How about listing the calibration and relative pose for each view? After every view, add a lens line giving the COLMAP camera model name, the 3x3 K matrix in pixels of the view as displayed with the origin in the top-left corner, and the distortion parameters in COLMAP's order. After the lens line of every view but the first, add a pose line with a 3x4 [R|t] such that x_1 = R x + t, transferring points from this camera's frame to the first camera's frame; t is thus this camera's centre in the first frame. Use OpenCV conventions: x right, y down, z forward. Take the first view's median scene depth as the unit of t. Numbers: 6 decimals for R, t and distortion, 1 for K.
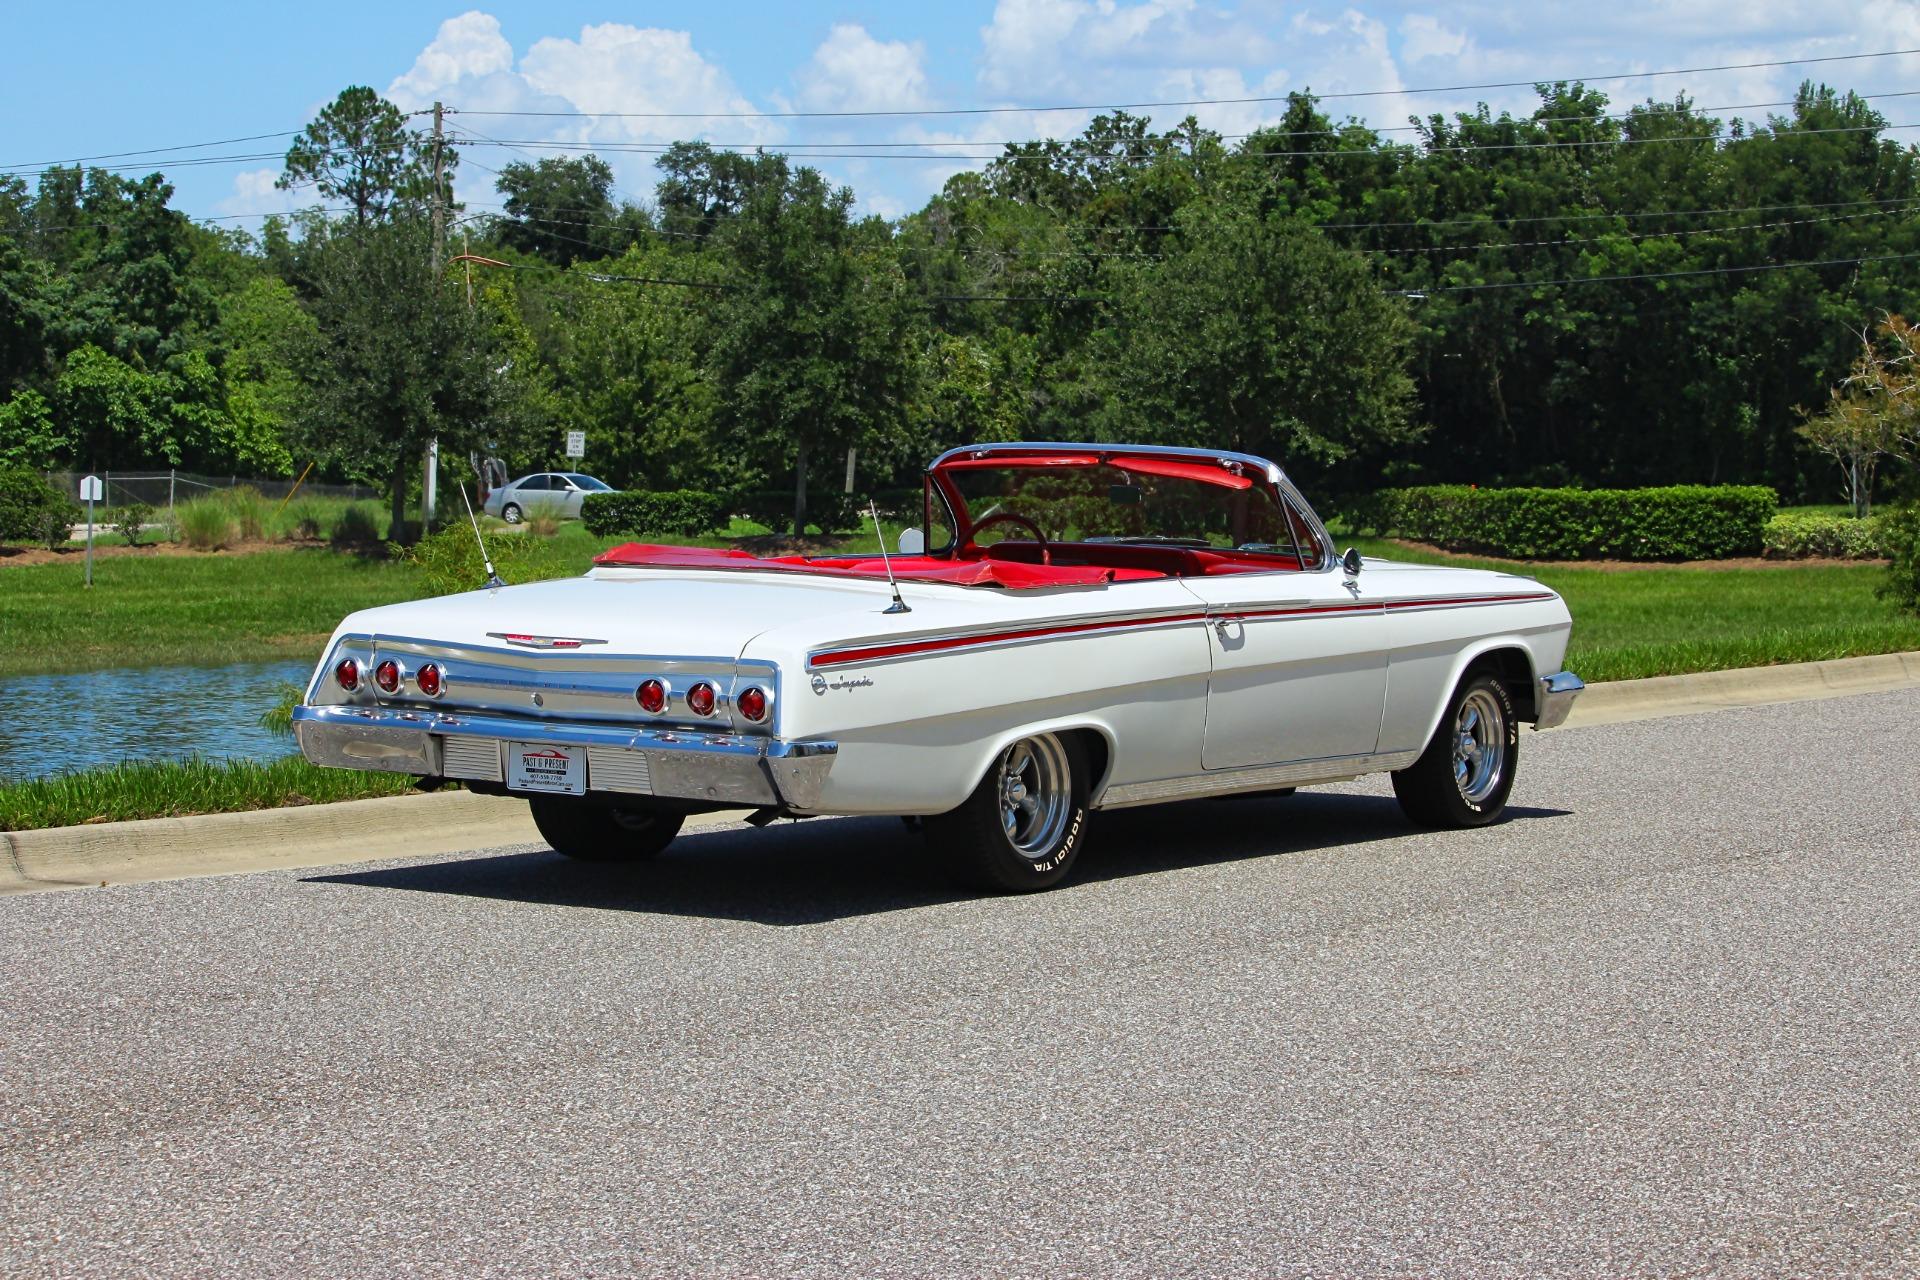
lens RADIAL K [[4856.7, 0, 960.0], [0, 4856.7, 640.0], [0, 0, 1]] dist [-0.407369, -0.028532]
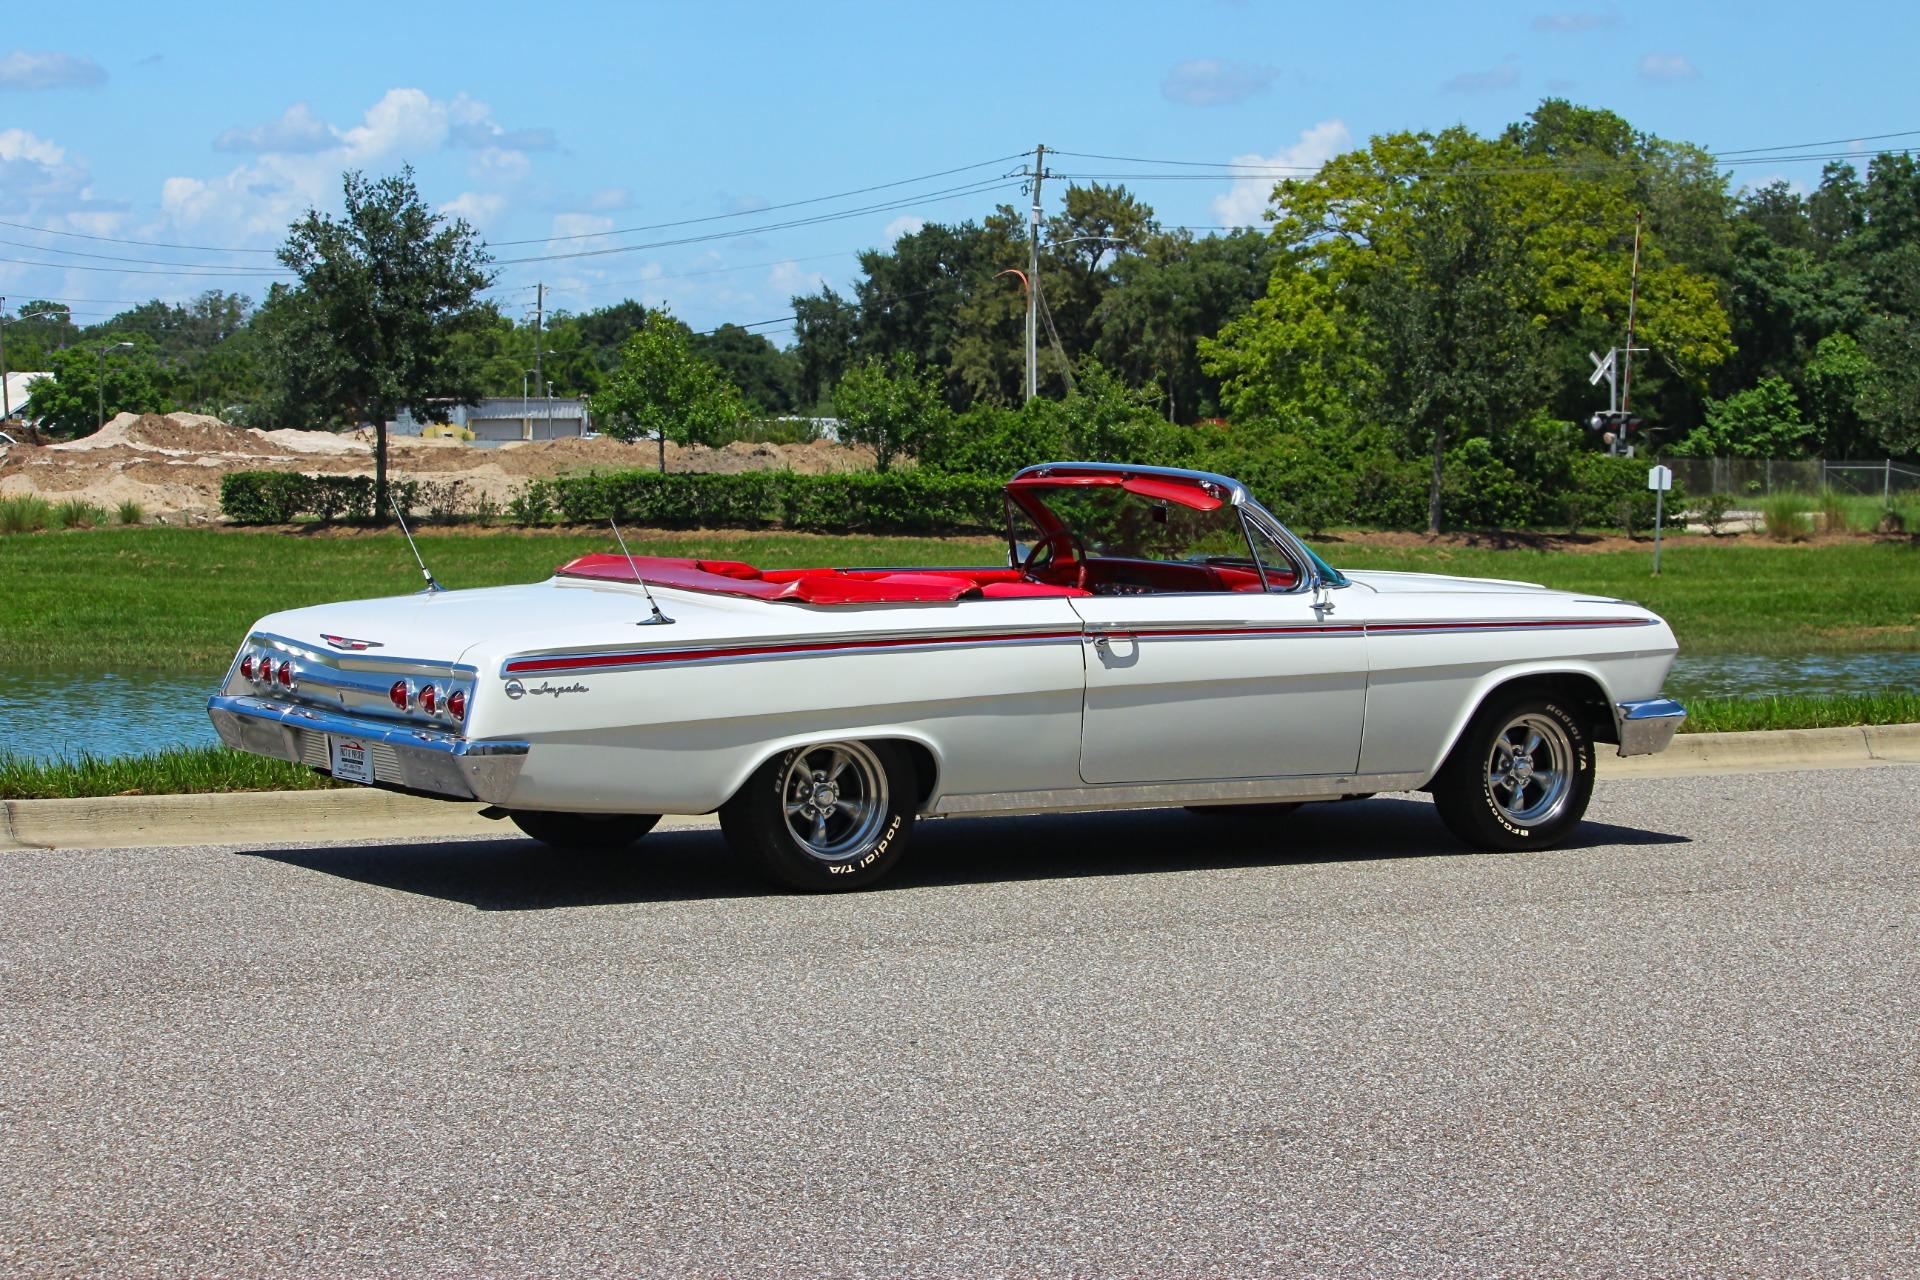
lens RADIAL K [[4856.7, 0, 960.0], [0, 4856.7, 640.0], [0, 0, 1]] dist [-0.407369, -0.028532]
pose [[0.923771, 0.023560, -0.382221, 0.371978], [-0.022371, 0.999721, 0.007554, -0.009644], [0.382292, 0.001572, 0.924040, 0.032535]]
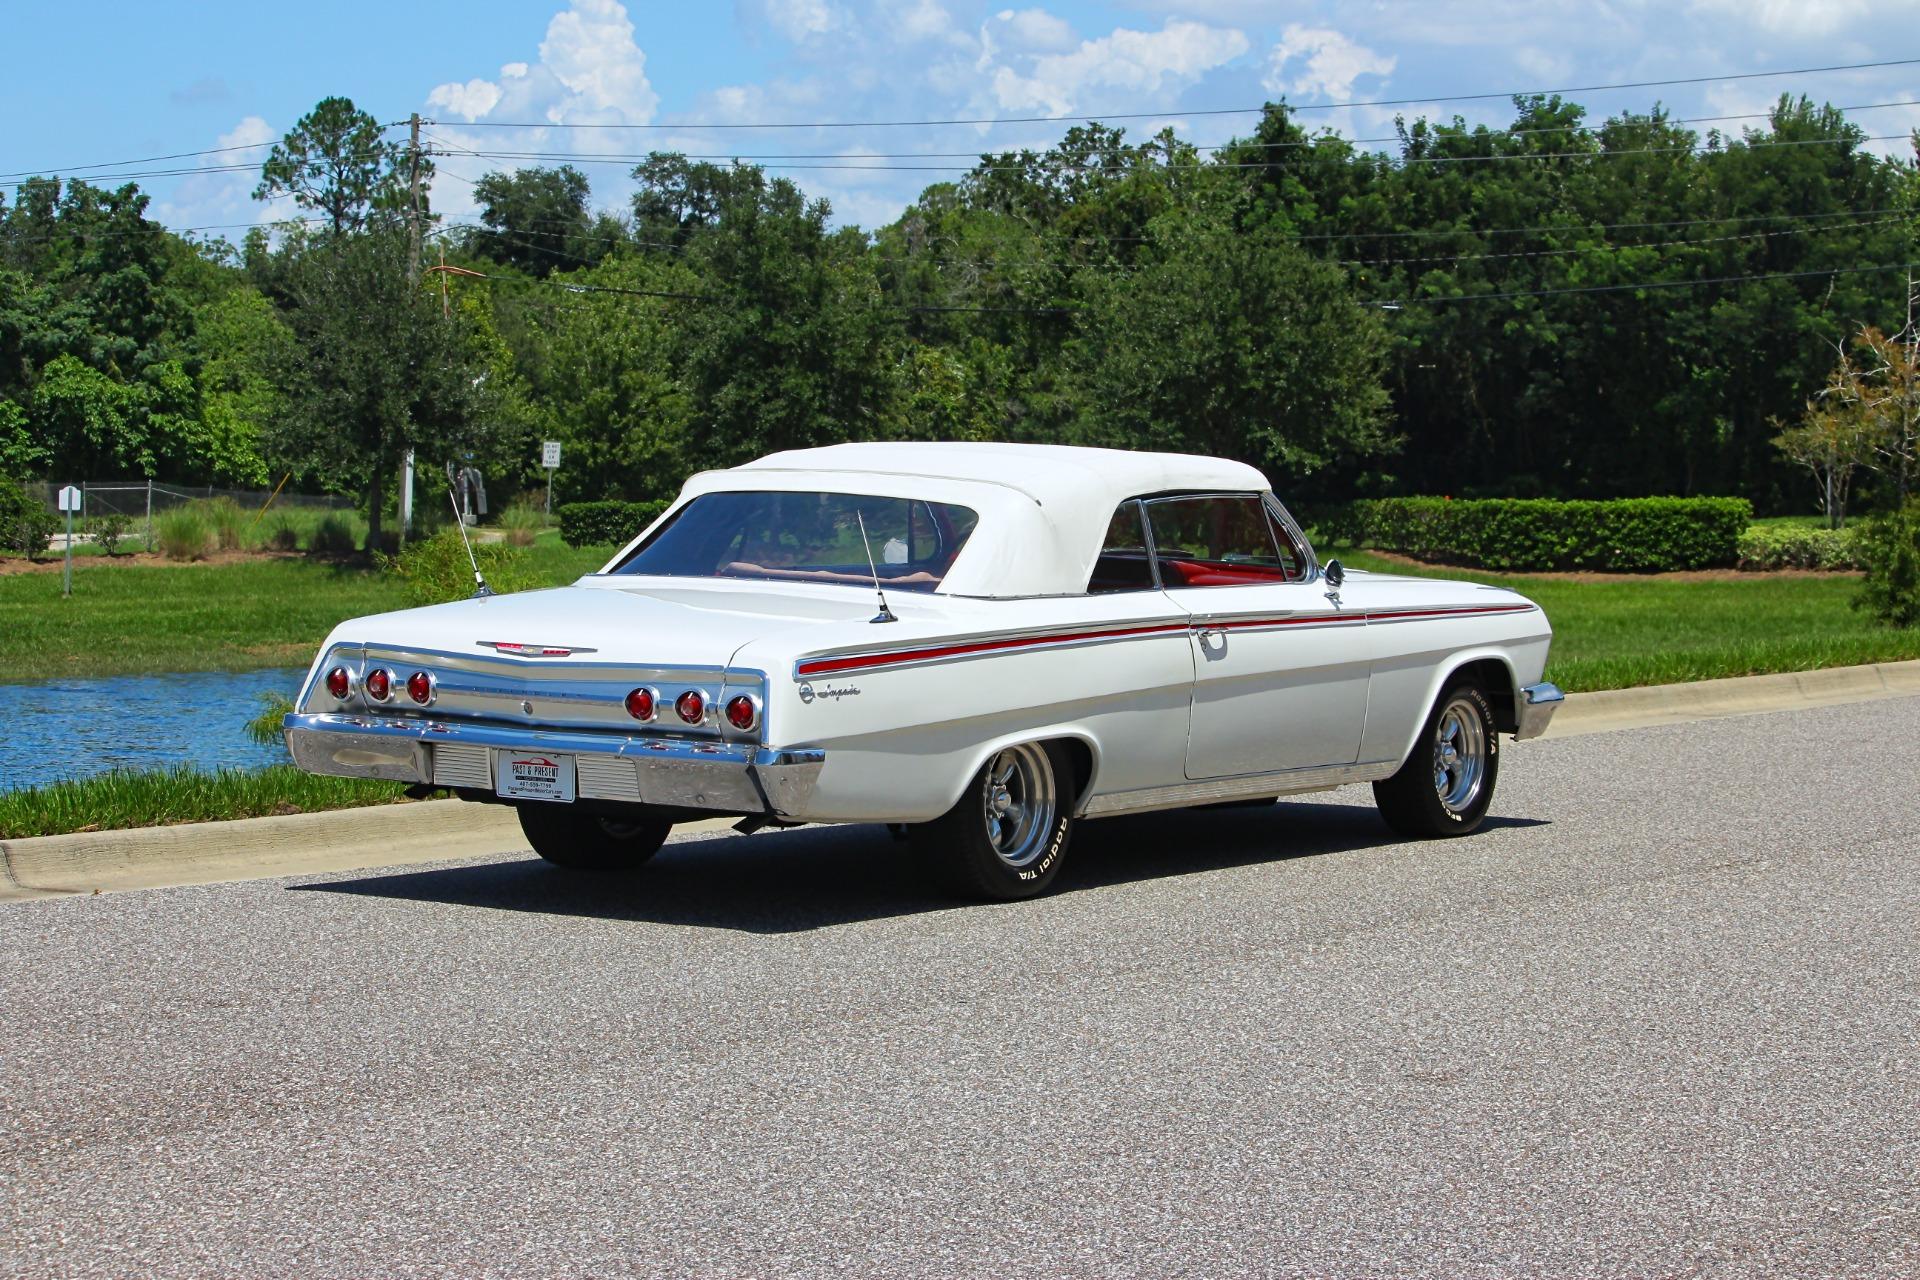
lens RADIAL K [[4856.7, 0, 960.0], [0, 4856.7, 640.0], [0, 0, 1]] dist [-0.407369, -0.028532]
pose [[0.999985, 0.000628, 0.005481, -0.002140], [-0.000615, 0.999997, -0.002223, 0.000129], [-0.005482, 0.002220, 0.999983, -0.005491]]
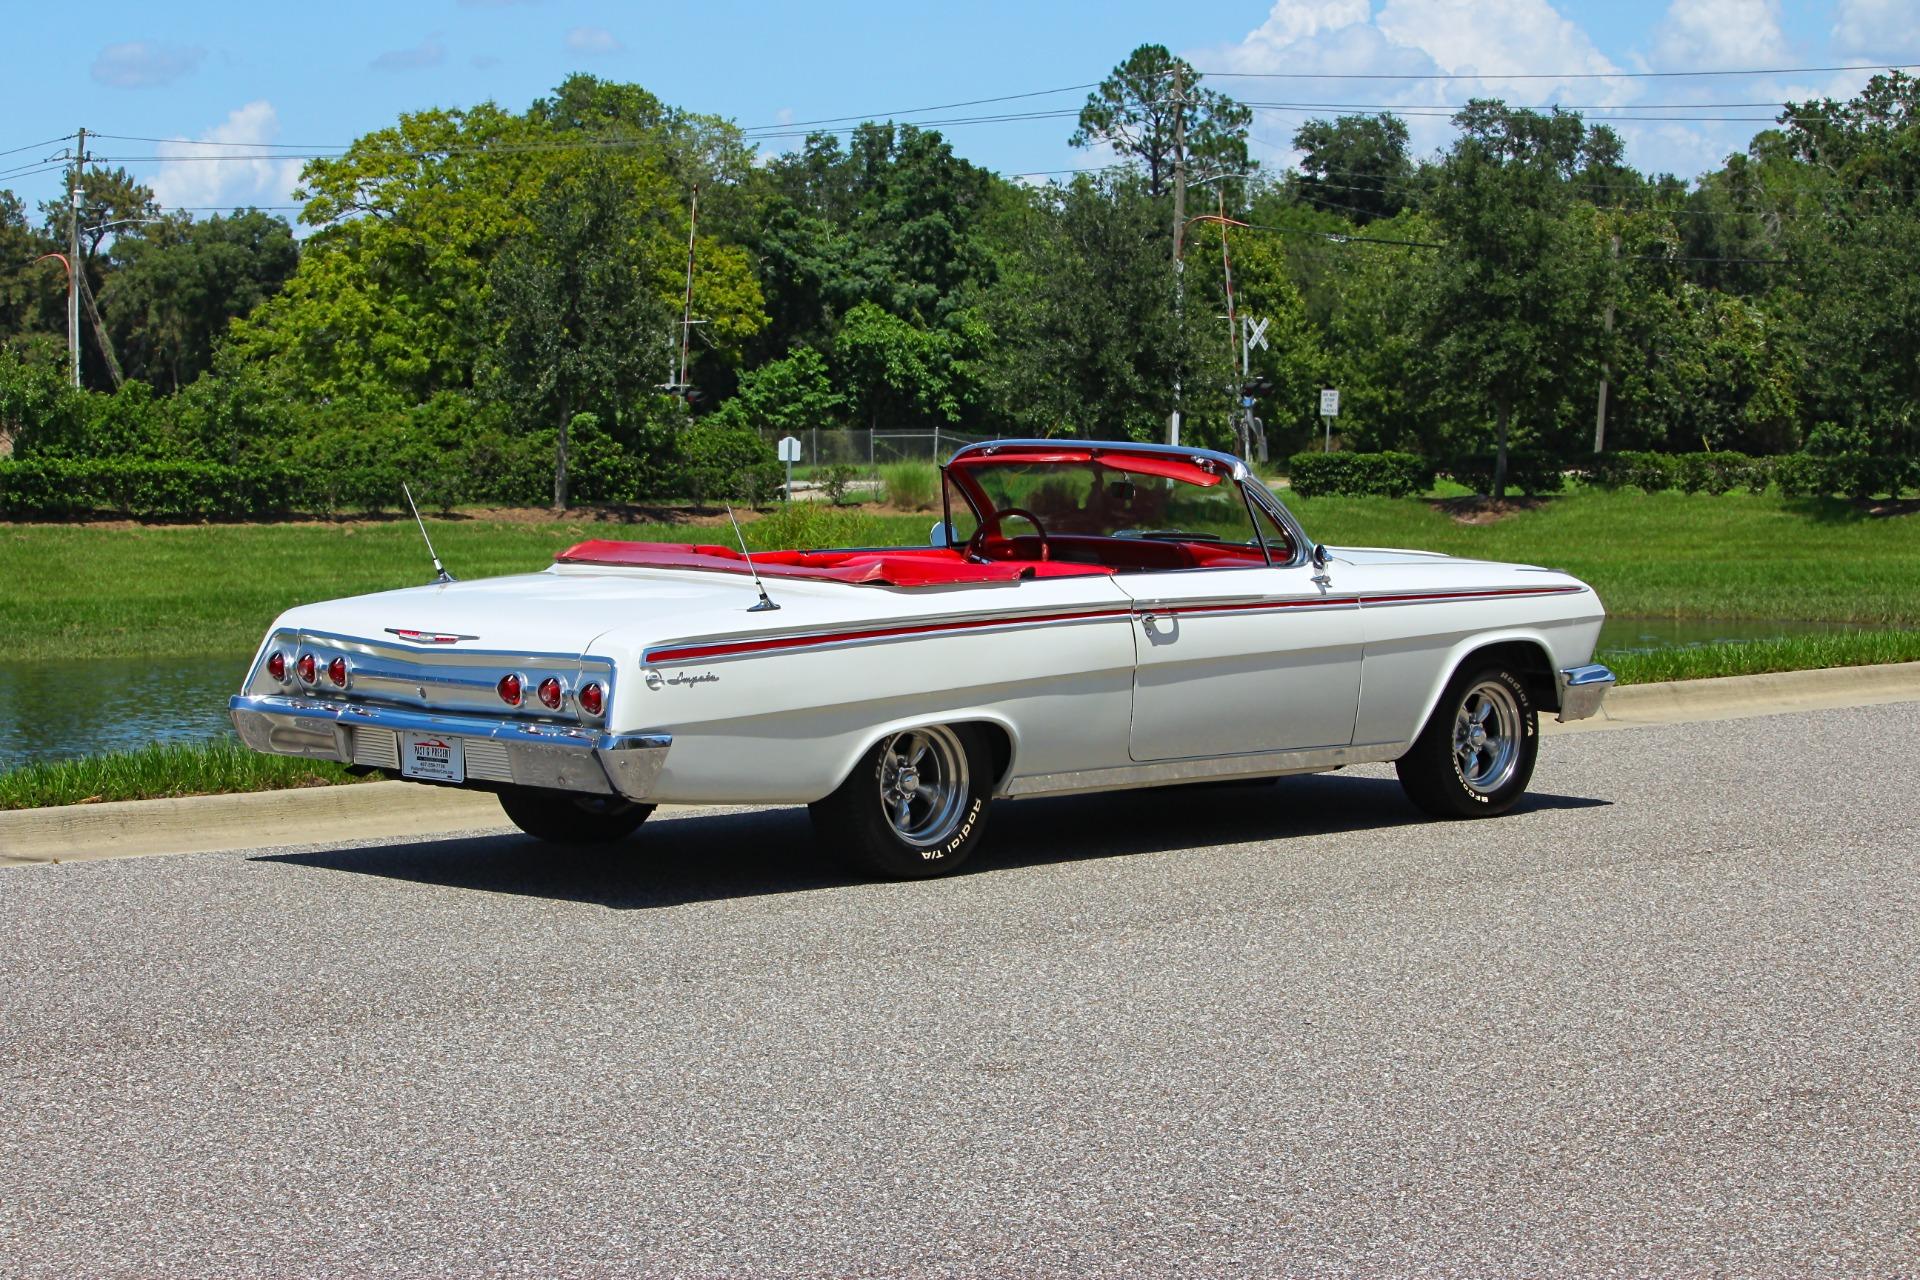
lens RADIAL K [[4846.3, 0, 957.1], [0, 4846.3, 710.7], [0, 0, 1]] dist [-0.360043, -0.492169]
pose [[0.984633, 0.007167, -0.174490, 0.171034], [-0.002939, 0.999696, 0.024476, -0.007950], [0.174613, -0.023587, 0.984355, -0.015138]]
